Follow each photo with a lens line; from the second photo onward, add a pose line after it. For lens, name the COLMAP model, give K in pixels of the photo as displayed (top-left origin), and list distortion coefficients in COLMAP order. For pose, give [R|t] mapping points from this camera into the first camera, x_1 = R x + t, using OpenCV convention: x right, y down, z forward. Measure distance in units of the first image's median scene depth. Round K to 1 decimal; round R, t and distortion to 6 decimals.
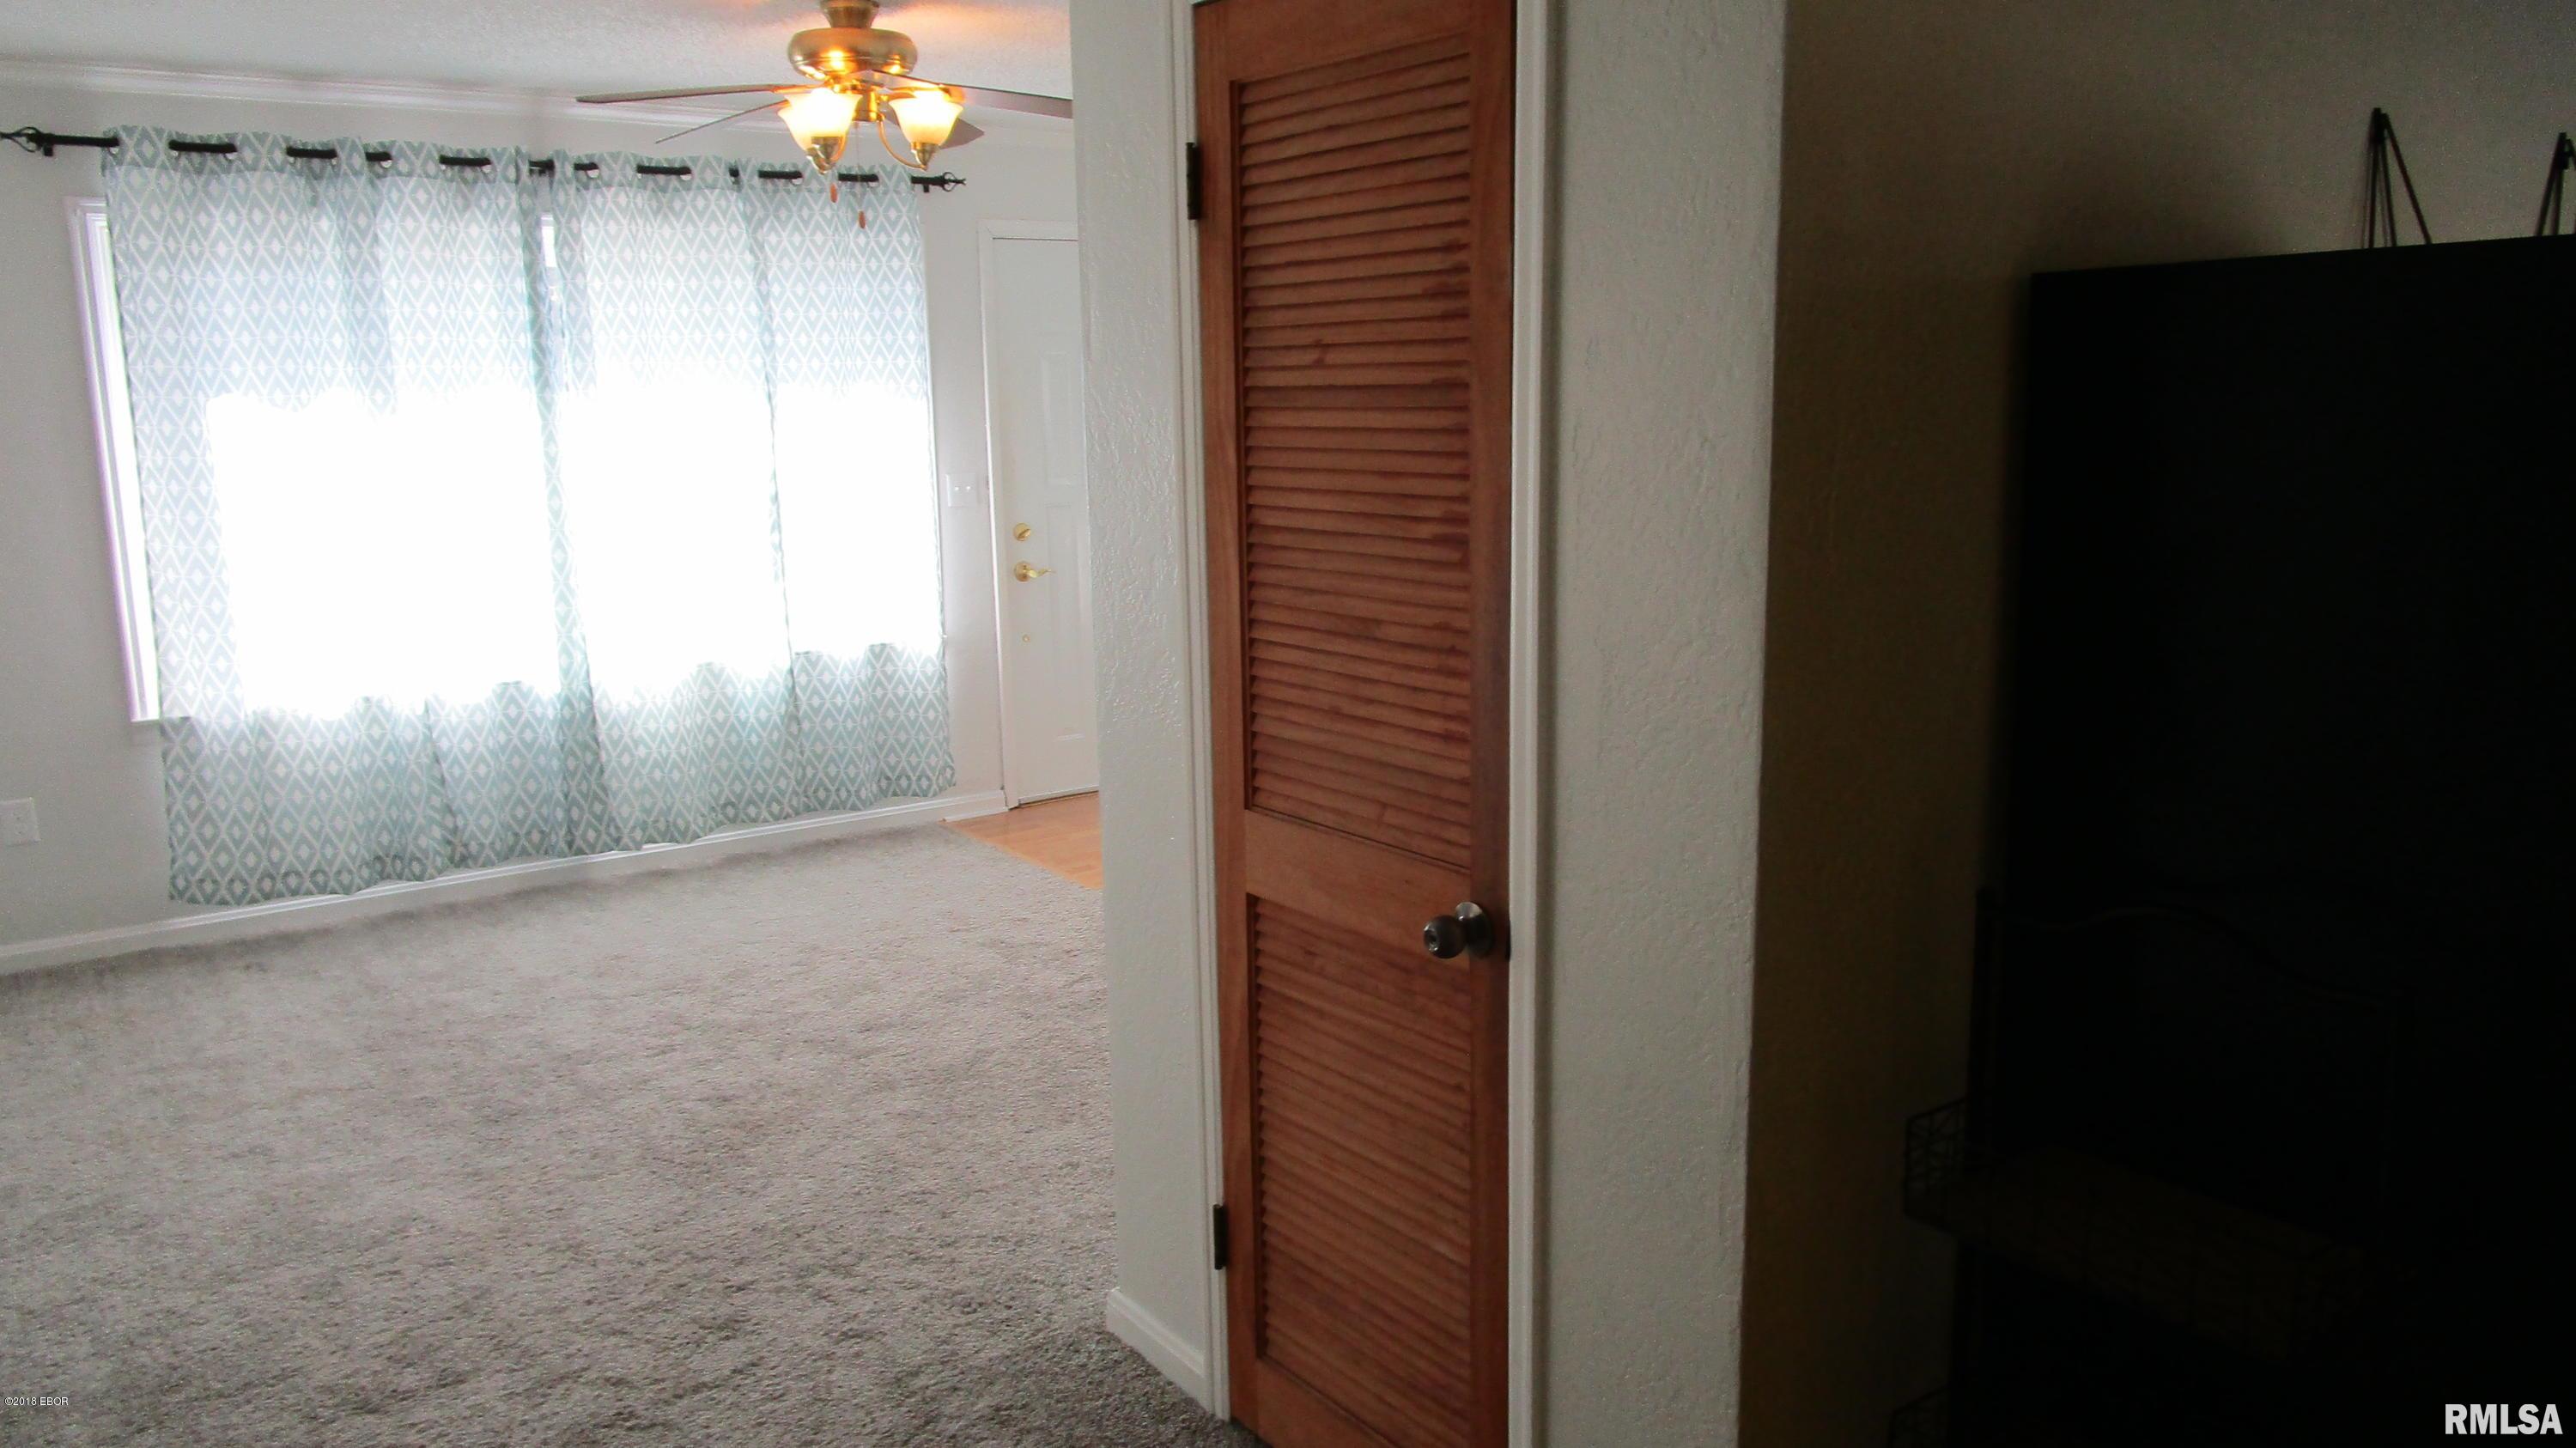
lens RADIAL K [[1837.1, 0, 1291.0], [0, 1837.1, 729.1], [0, 0, 1]] dist [-0.029794, 0.007637]
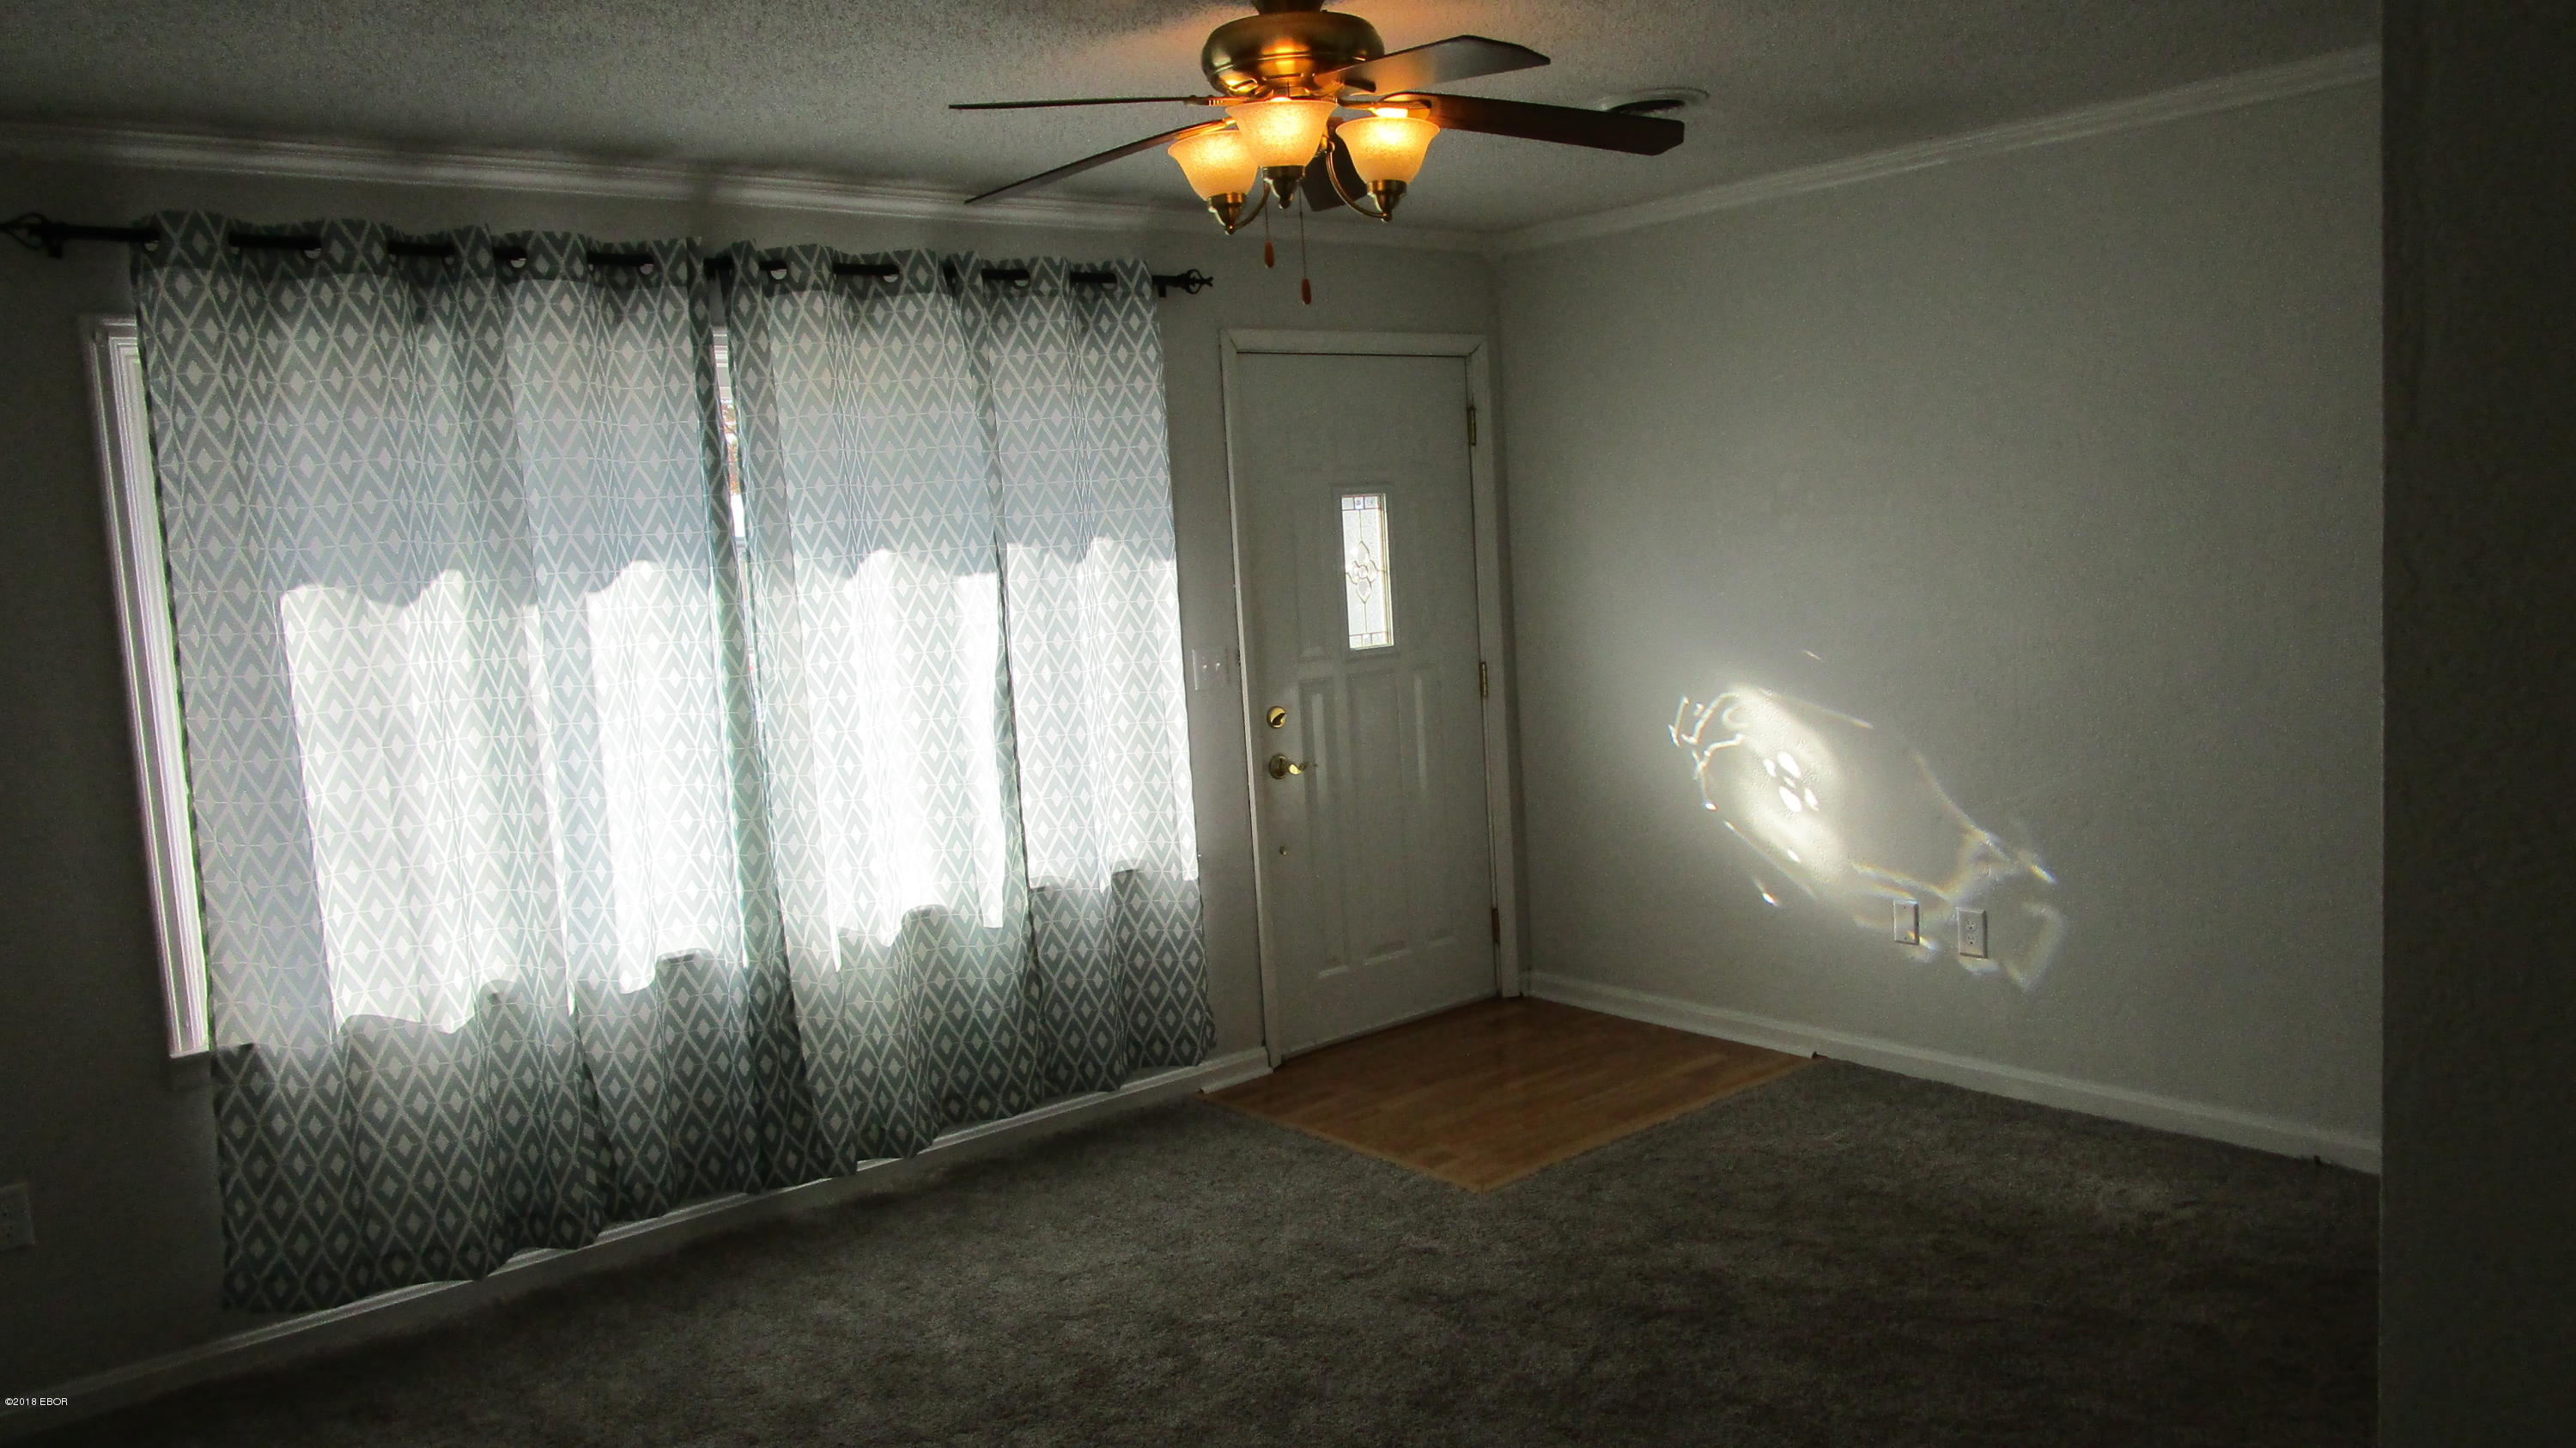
lens RADIAL K [[1837.1, 0, 1286.5], [0, 1837.1, 728.3], [0, 0, 1]] dist [-0.029794, 0.007637]
pose [[0.996994, -0.050442, 0.058810, -0.242364], [0.055195, 0.995085, -0.082212, -0.047392], [-0.054374, 0.085211, 0.994878, 0.270441]]
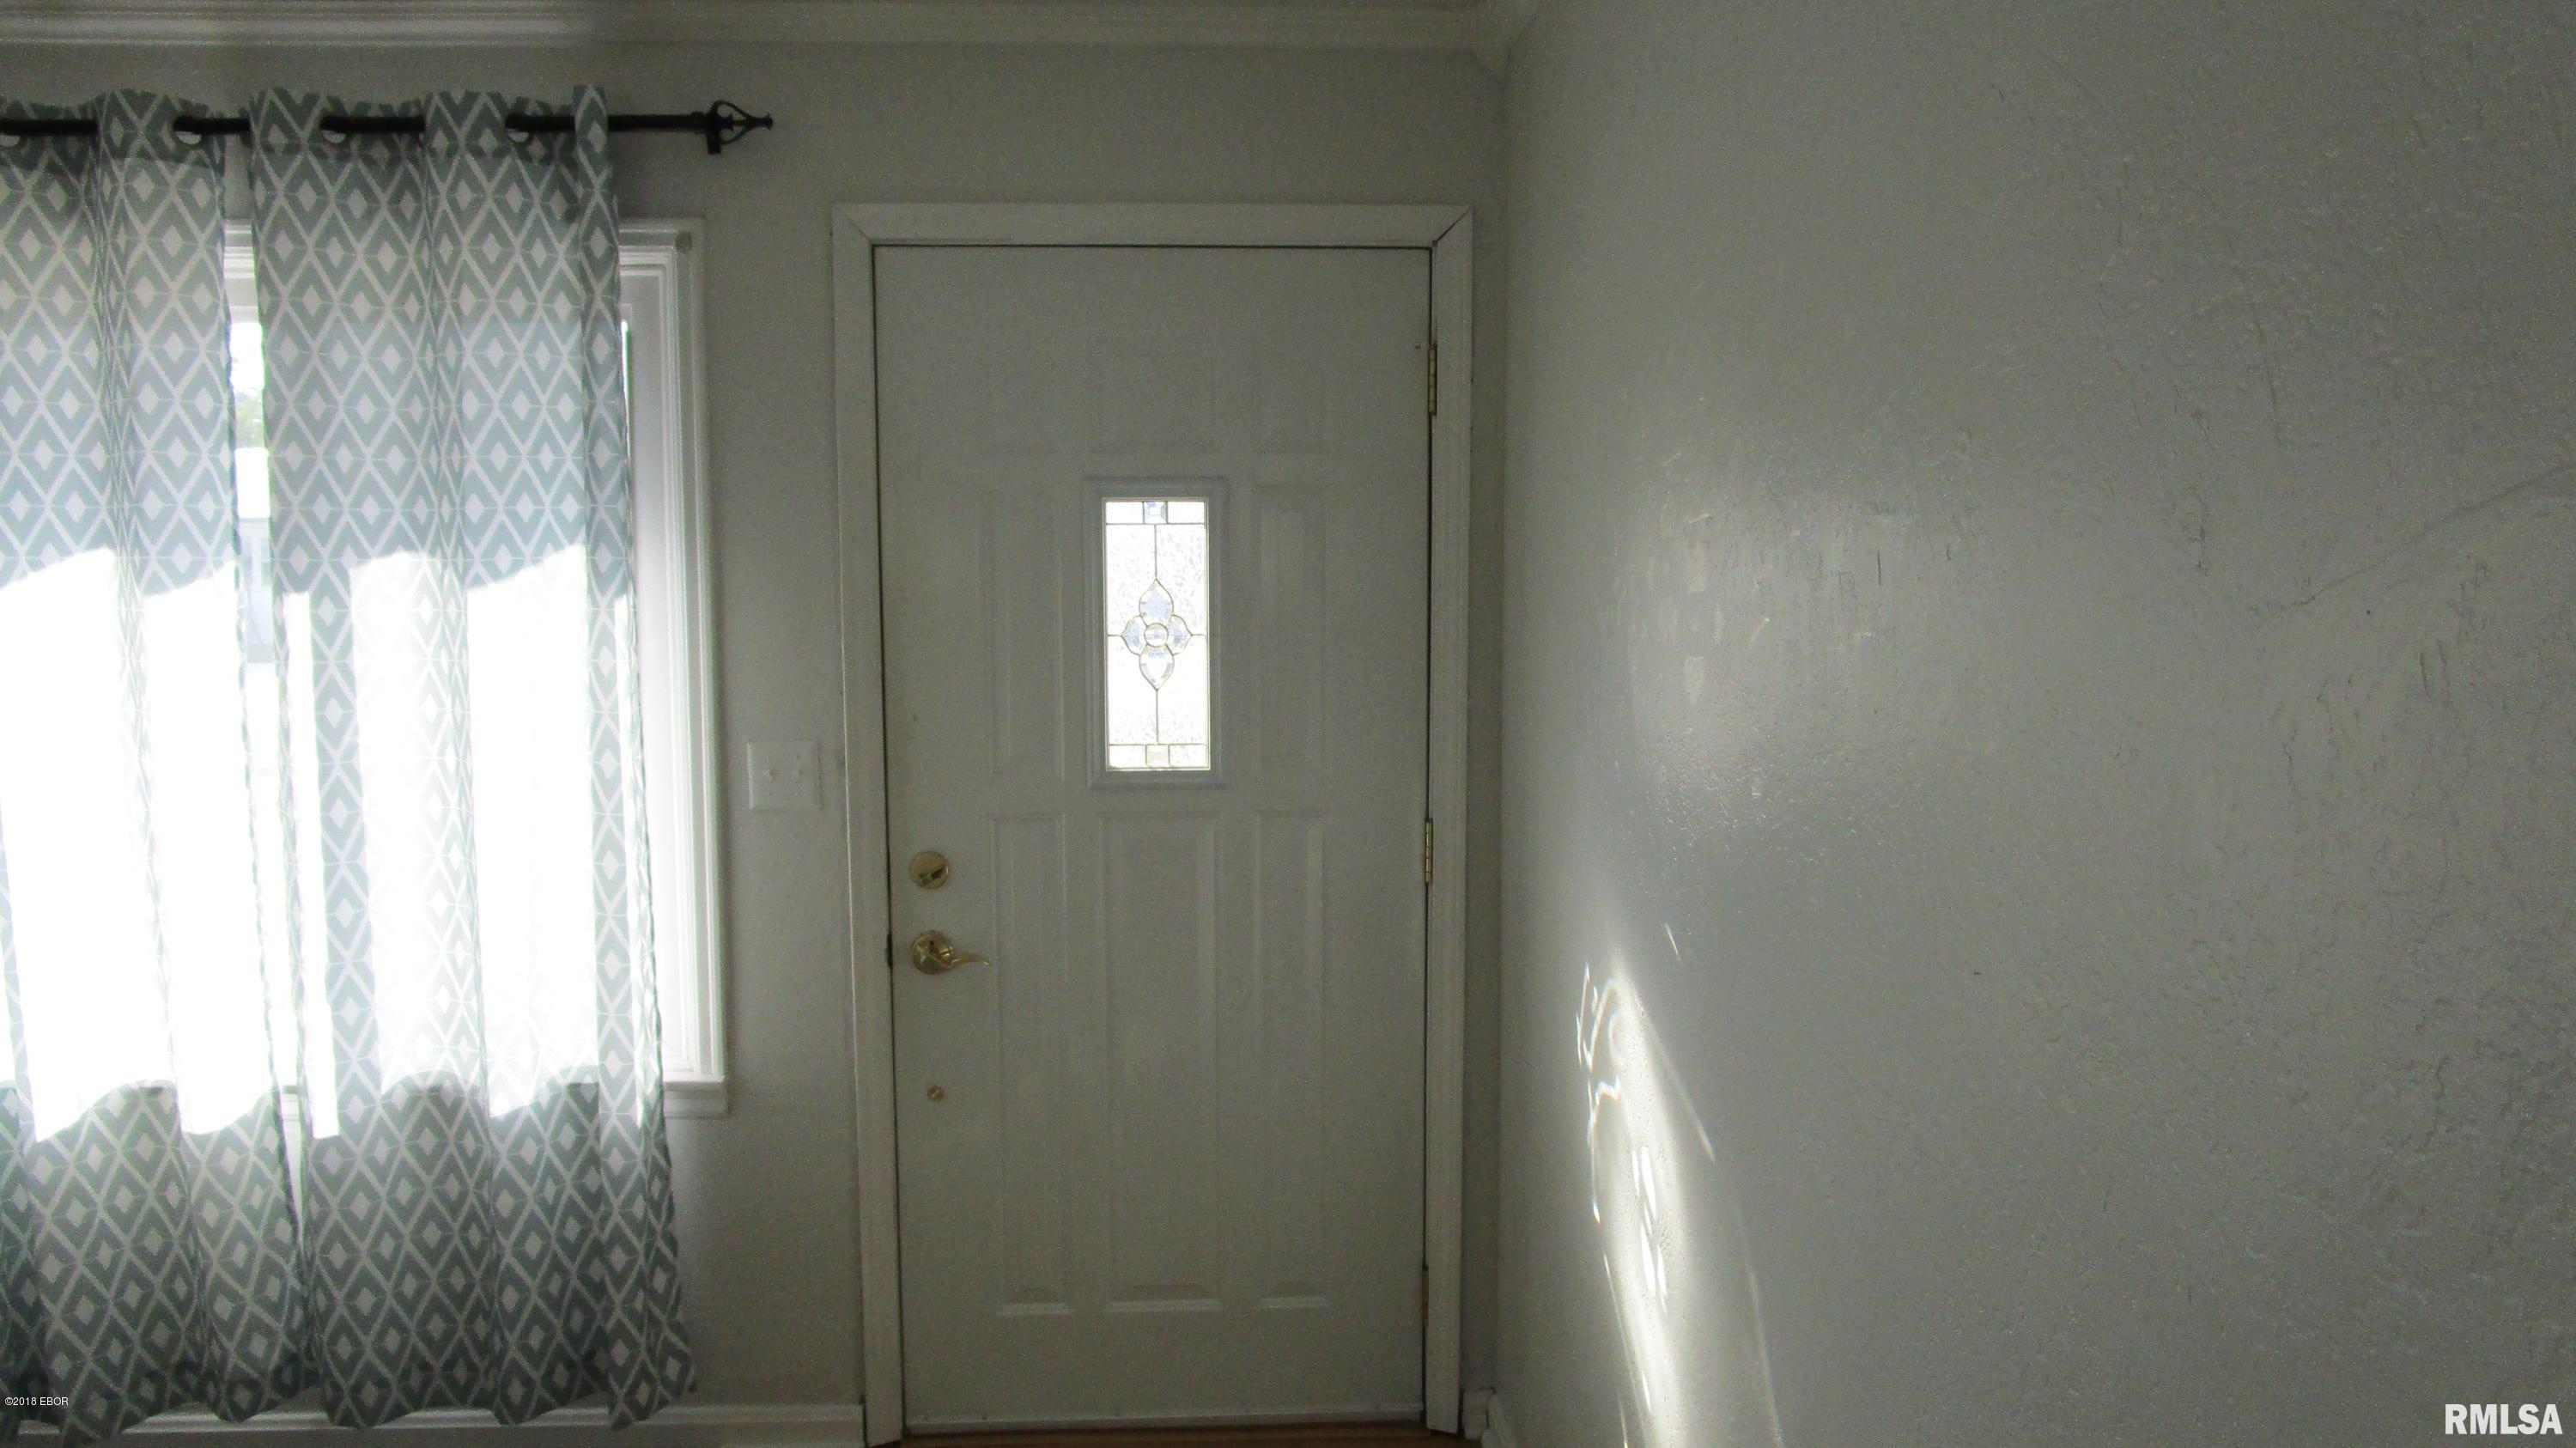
lens RADIAL K [[1837.1, 0, 1285.2], [0, 1837.1, 694.3], [0, 0, 1]] dist [-0.029794, 0.007637]
pose [[0.836277, 0.069480, -0.543887, 0.228695], [-0.113968, 0.992301, -0.048472, -0.177907], [0.536332, 0.102521, 0.837757, 0.837669]]
